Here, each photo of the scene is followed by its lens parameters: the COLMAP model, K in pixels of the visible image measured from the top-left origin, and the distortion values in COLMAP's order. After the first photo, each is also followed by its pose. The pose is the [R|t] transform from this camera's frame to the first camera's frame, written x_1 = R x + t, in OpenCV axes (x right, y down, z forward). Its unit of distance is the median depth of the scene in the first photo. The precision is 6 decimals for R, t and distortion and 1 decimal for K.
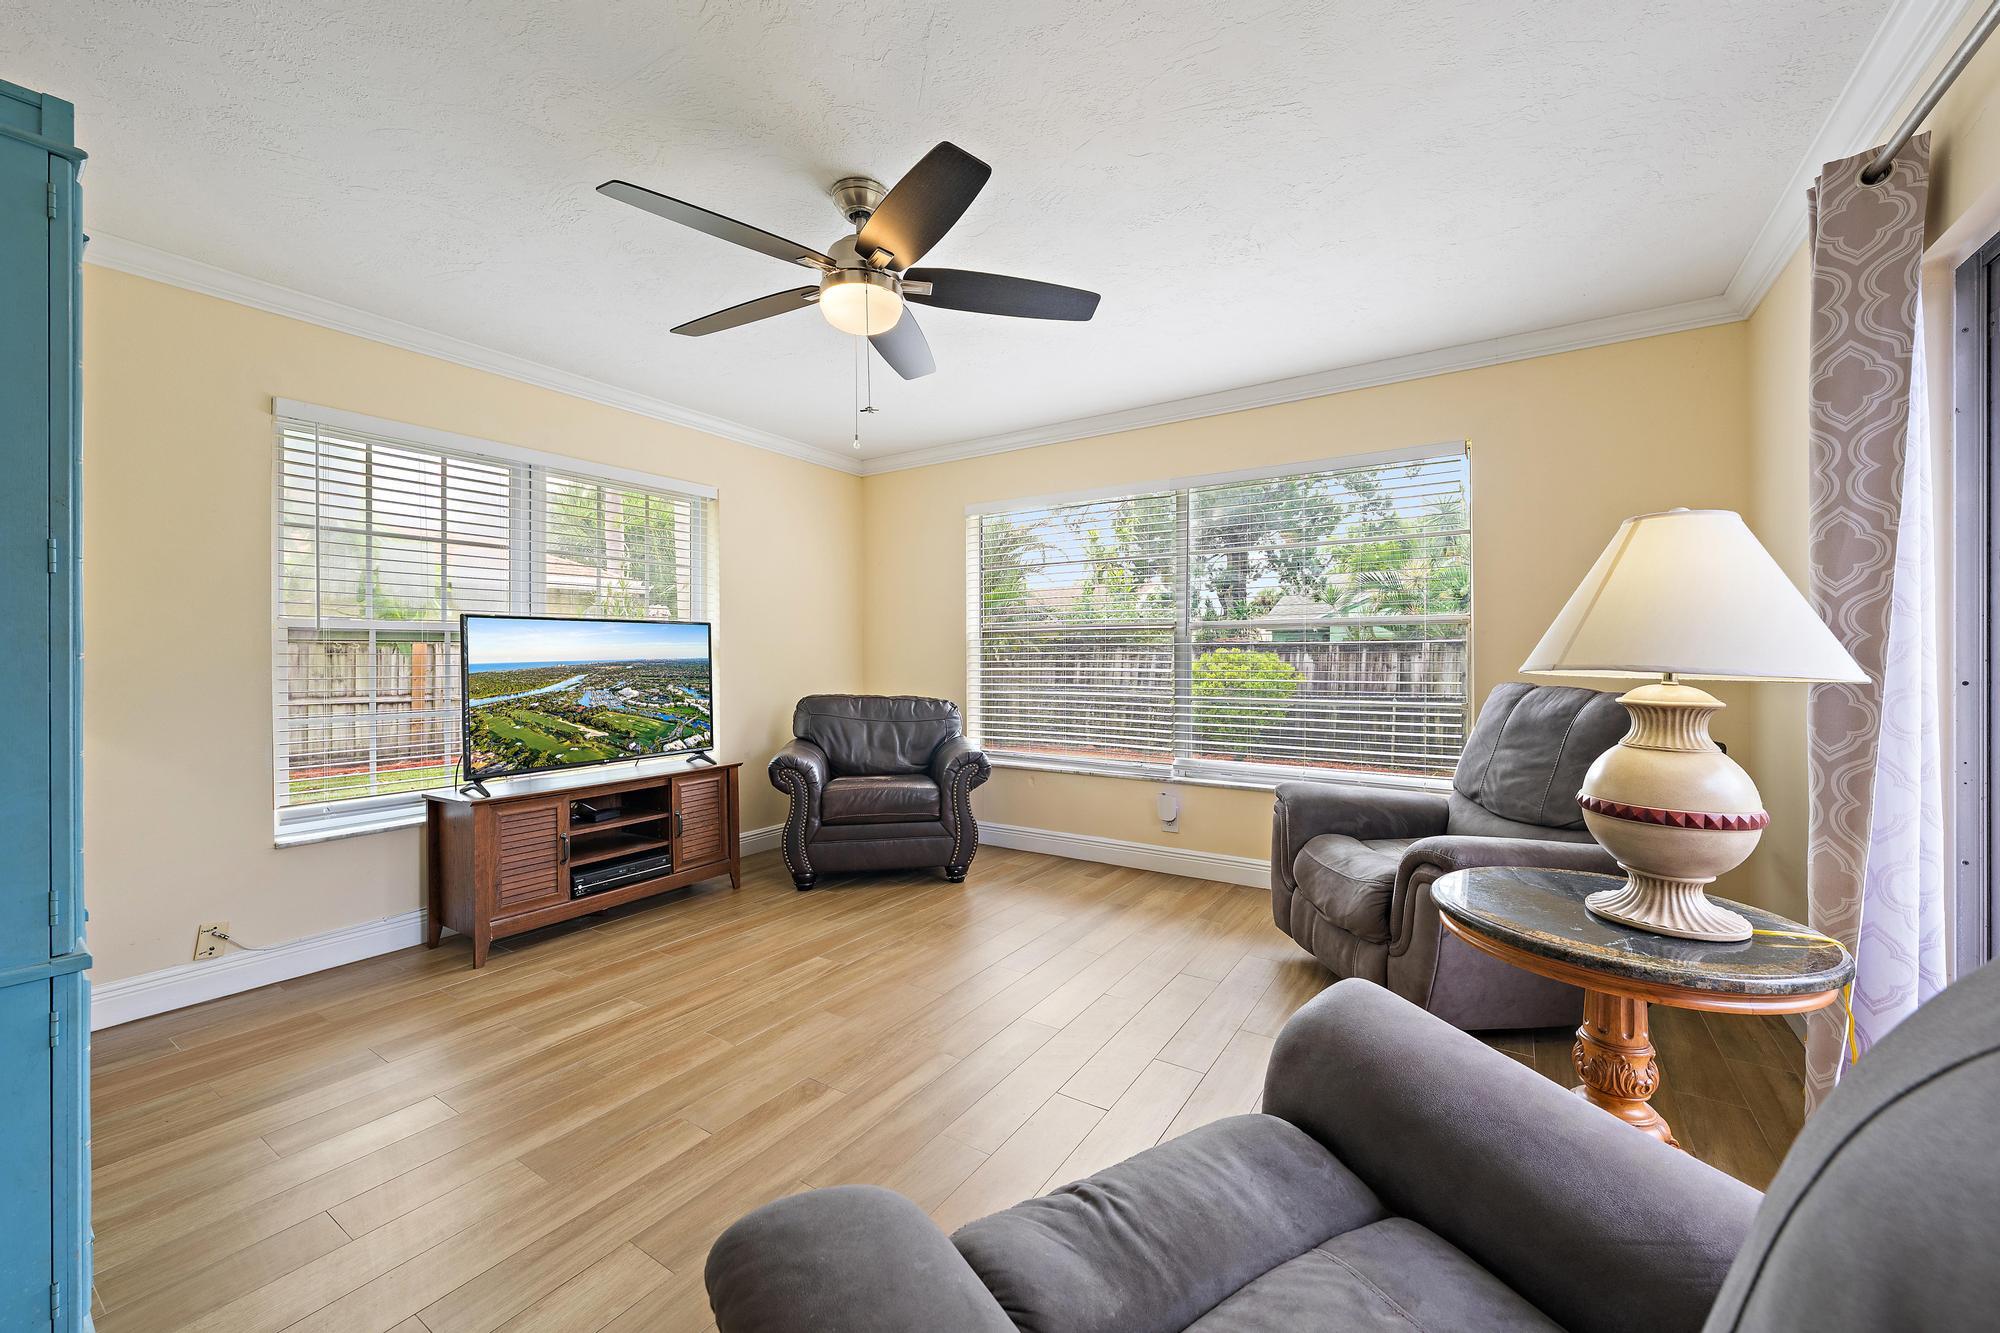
lens RADIAL K [[786.2, 0, 1002.7], [0, 786.2, 659.2], [0, 0, 1]] dist [-0.000163, -0.000054]
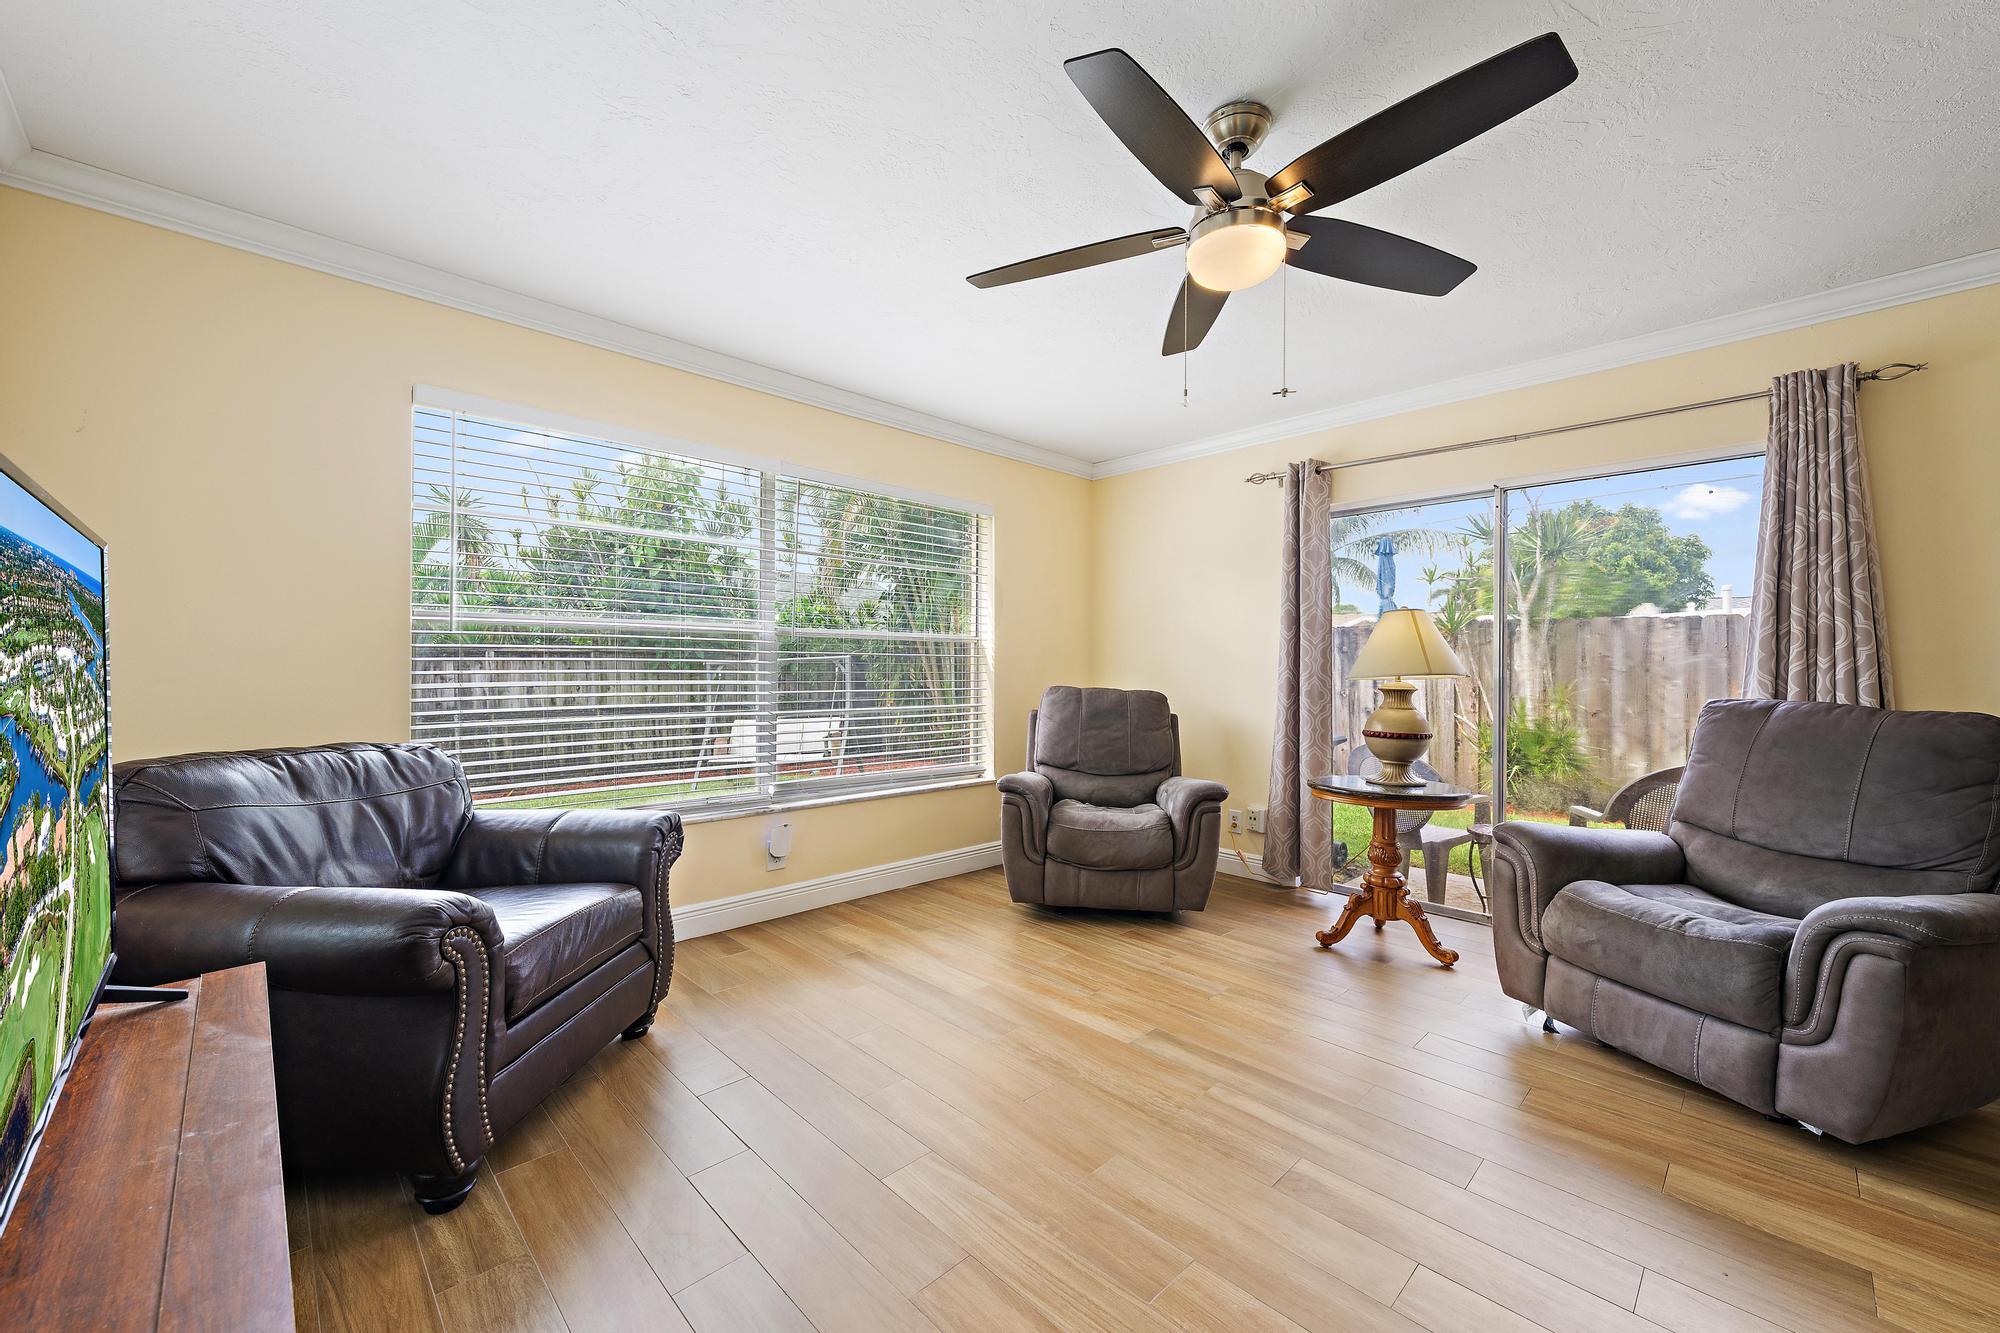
lens RADIAL K [[770.5, 0, 1001.1], [0, 770.5, 674.8], [0, 0, 1]] dist [0.000271, -0.000018]
pose [[0.212153, 0.004956, 0.977224, -0.587428], [0.003743, 0.999976, -0.005884, 0.013982], [-0.977229, 0.004906, 0.212129, 0.614258]]
